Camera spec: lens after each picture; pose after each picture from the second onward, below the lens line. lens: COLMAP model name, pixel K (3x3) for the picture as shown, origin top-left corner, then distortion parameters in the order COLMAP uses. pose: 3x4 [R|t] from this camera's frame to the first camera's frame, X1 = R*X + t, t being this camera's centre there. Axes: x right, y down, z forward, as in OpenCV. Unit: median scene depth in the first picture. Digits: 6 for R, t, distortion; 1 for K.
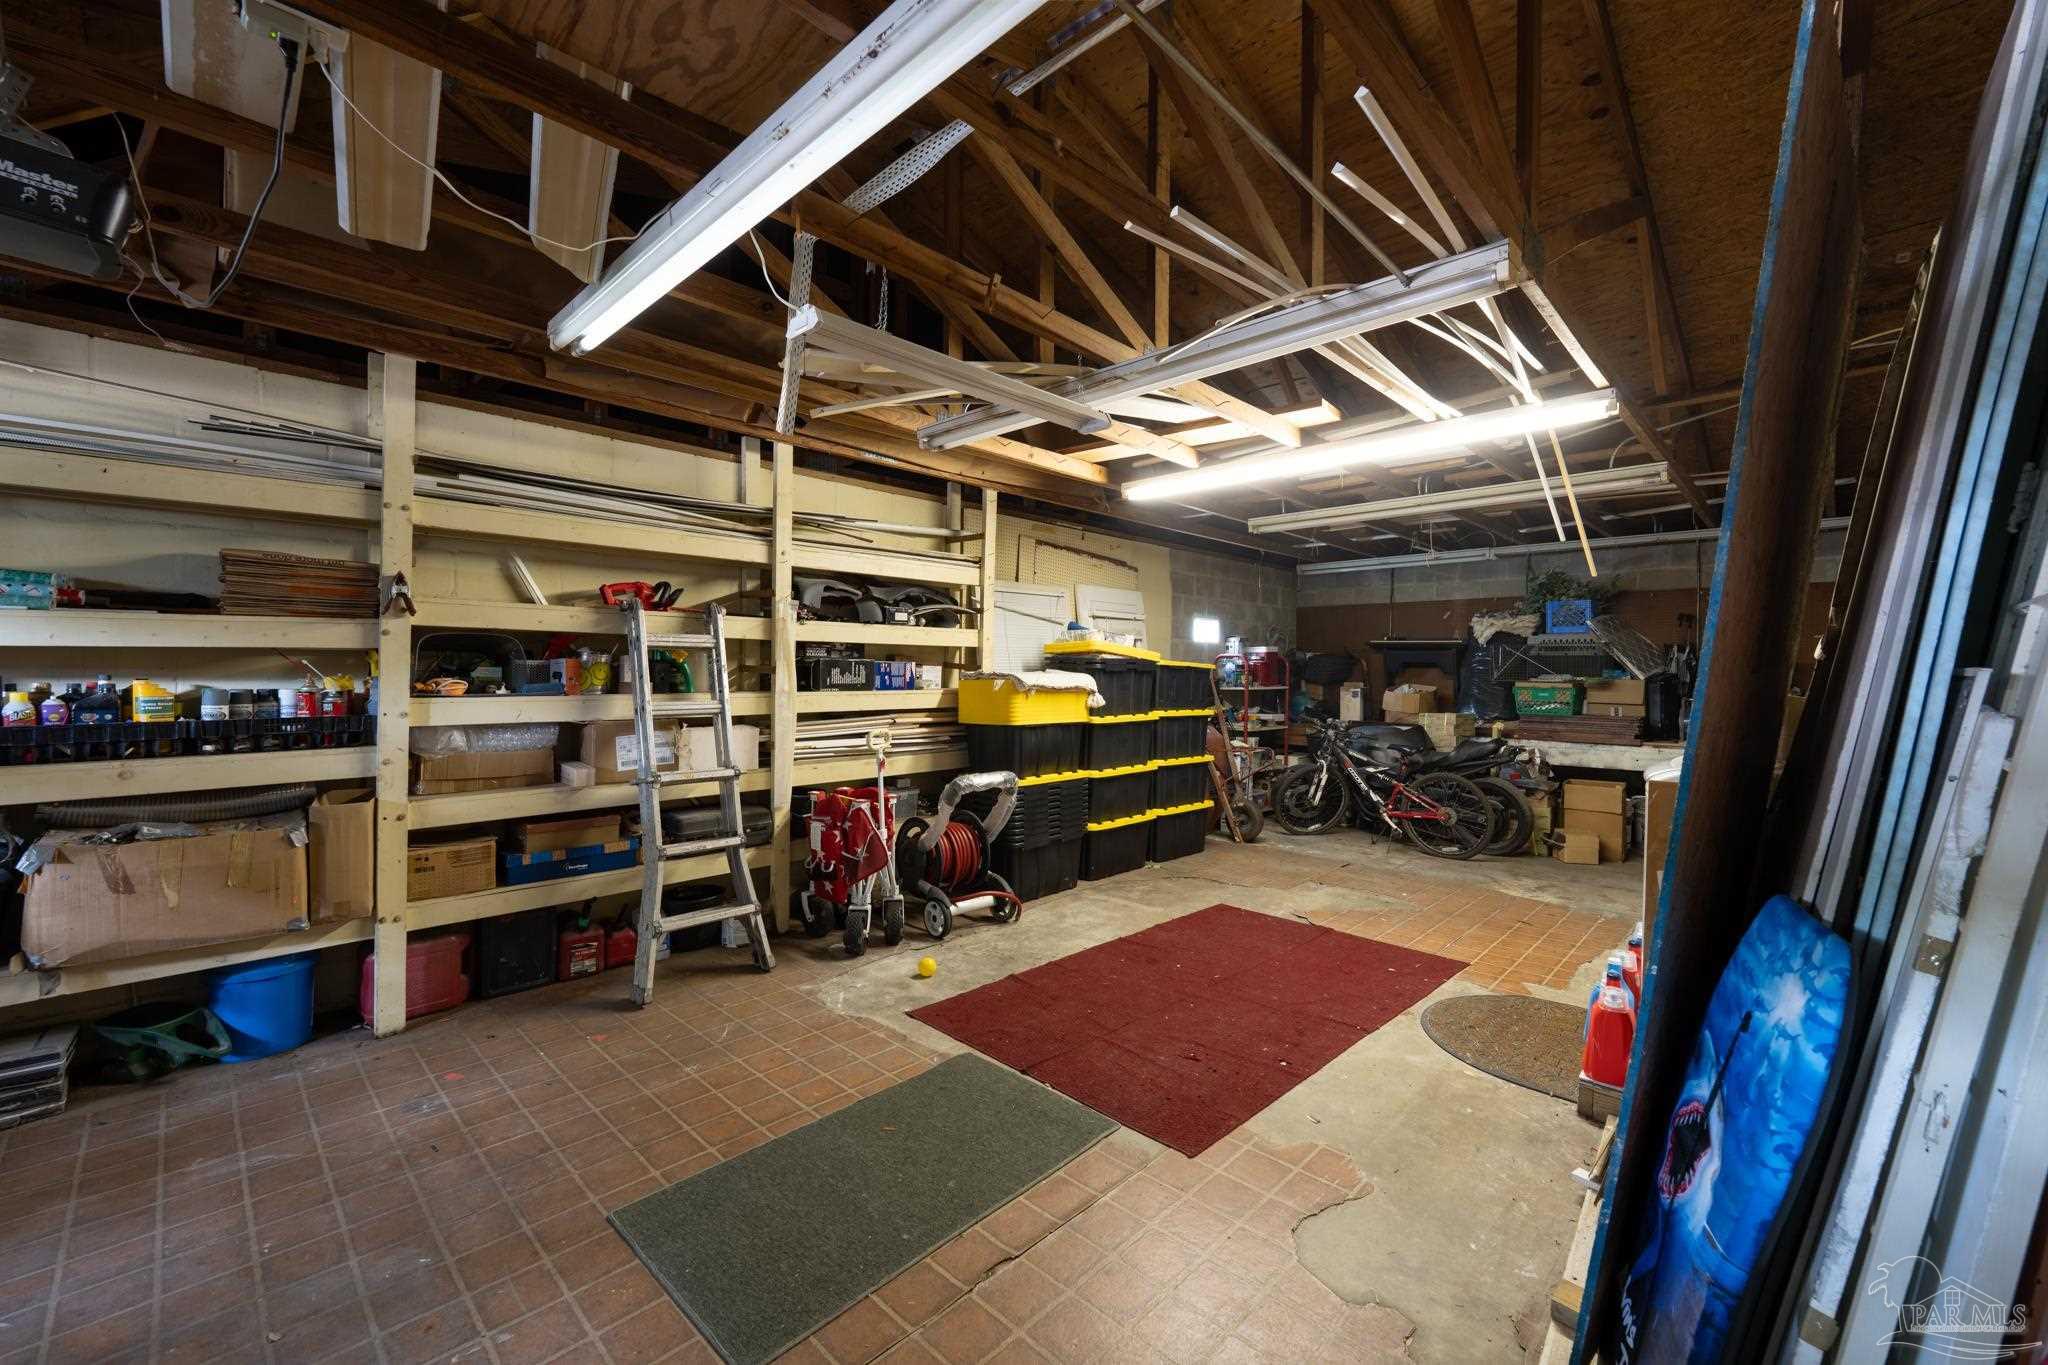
lens RADIAL K [[825.1, 0, 1029.6], [0, 825.1, 684.5], [0, 0, 1]] dist [-0.000265, -0.000601]
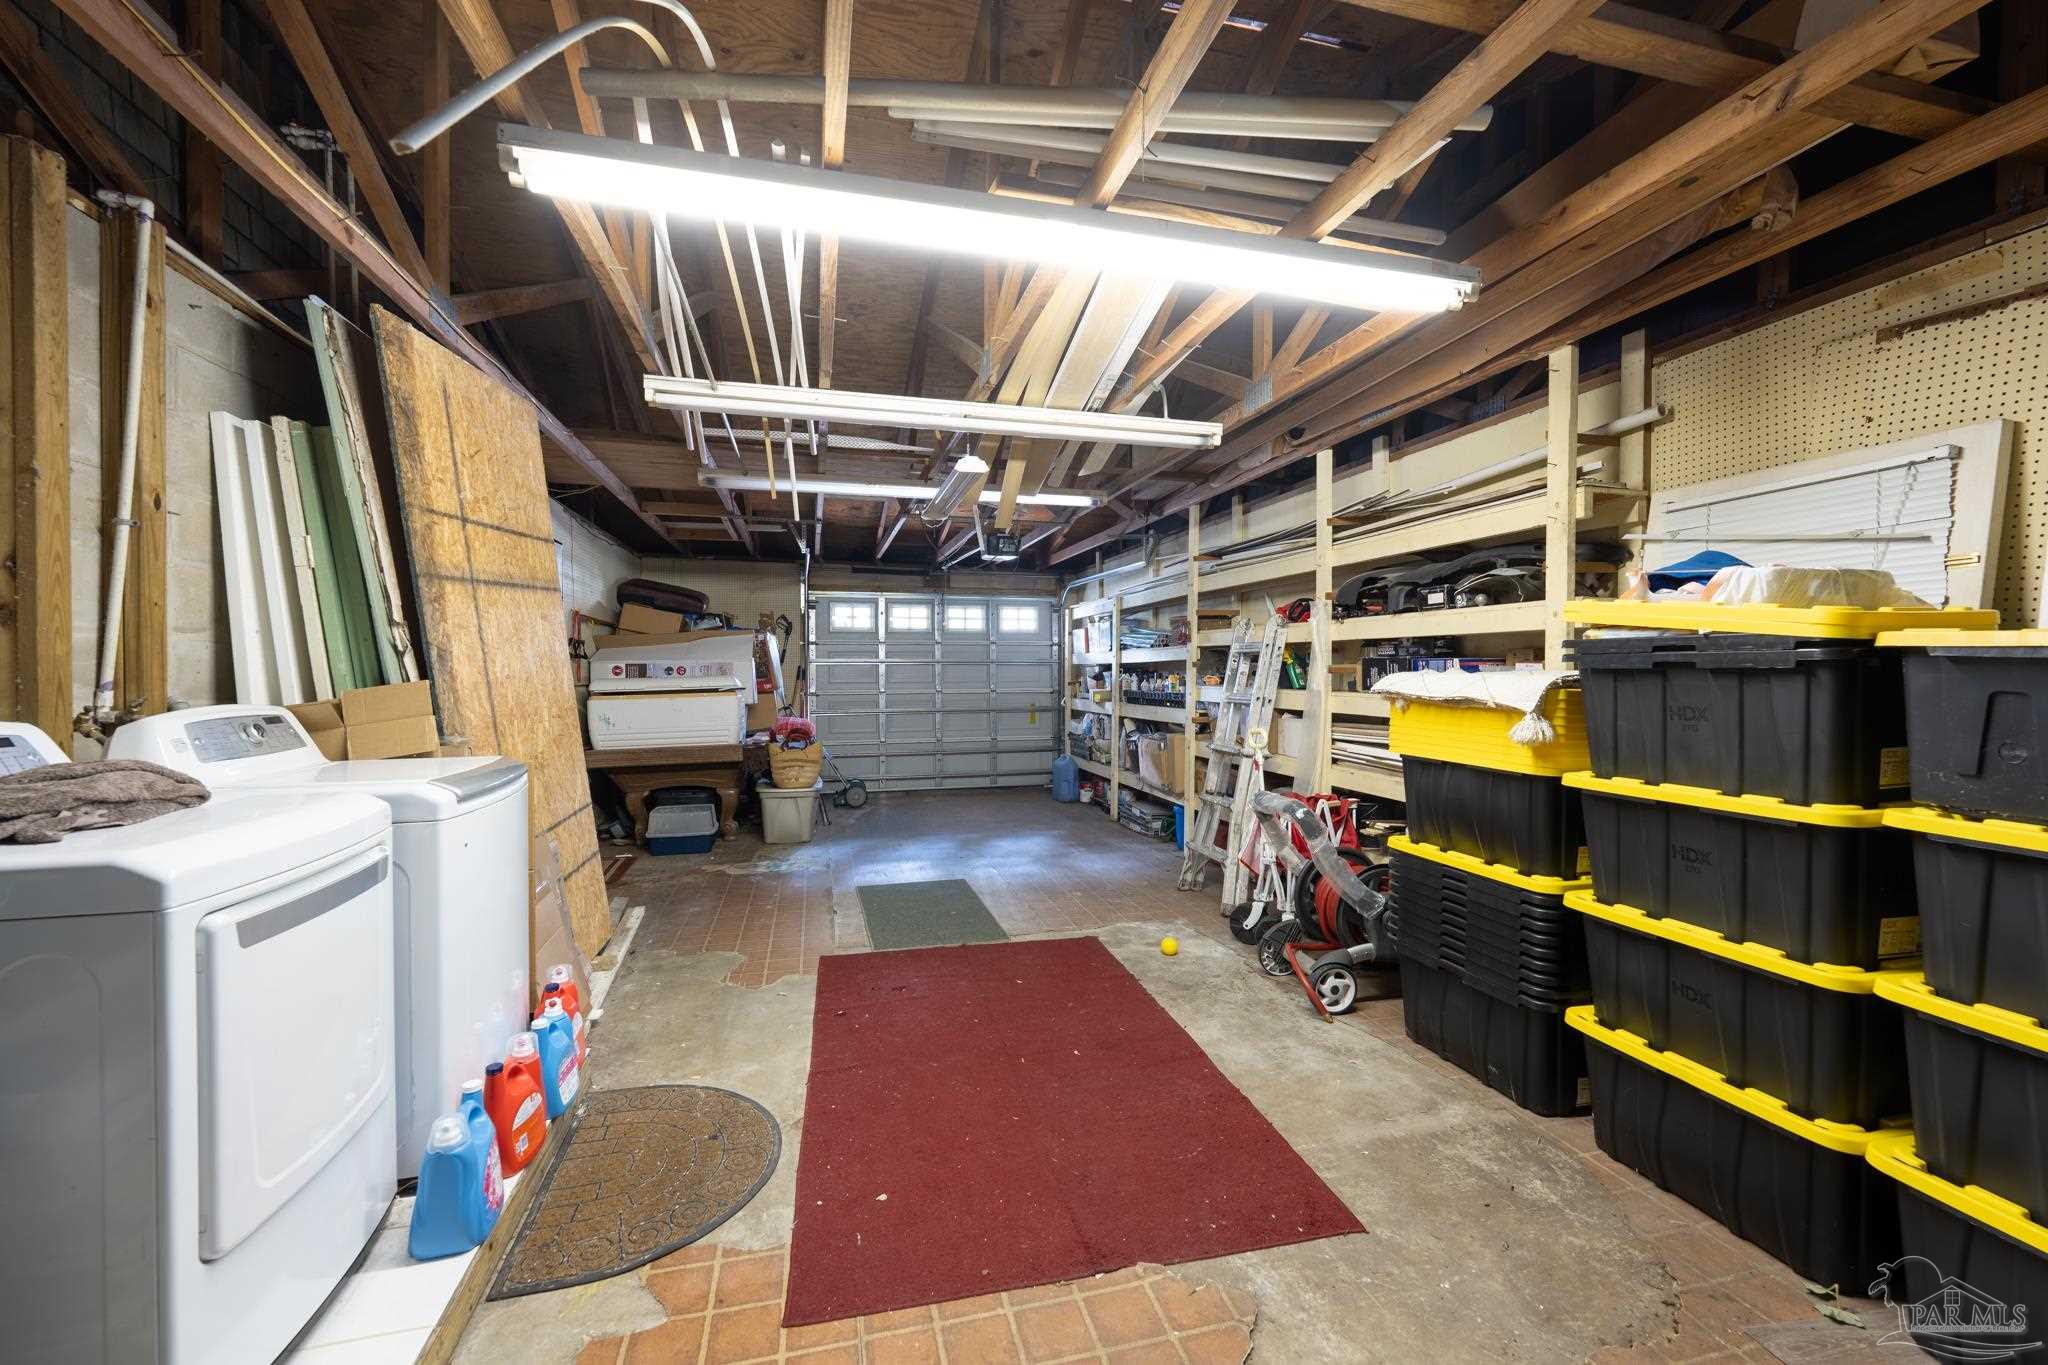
lens RADIAL K [[825.1, 0, 1029.6], [0, 825.1, 684.5], [0, 0, 1]] dist [-0.000265, -0.000601]
pose [[-0.522226, 0.009172, -0.852758, 0.784428], [-0.023064, 0.999425, 0.024873, -0.016225], [0.852495, 0.032657, -0.521714, 1.244843]]
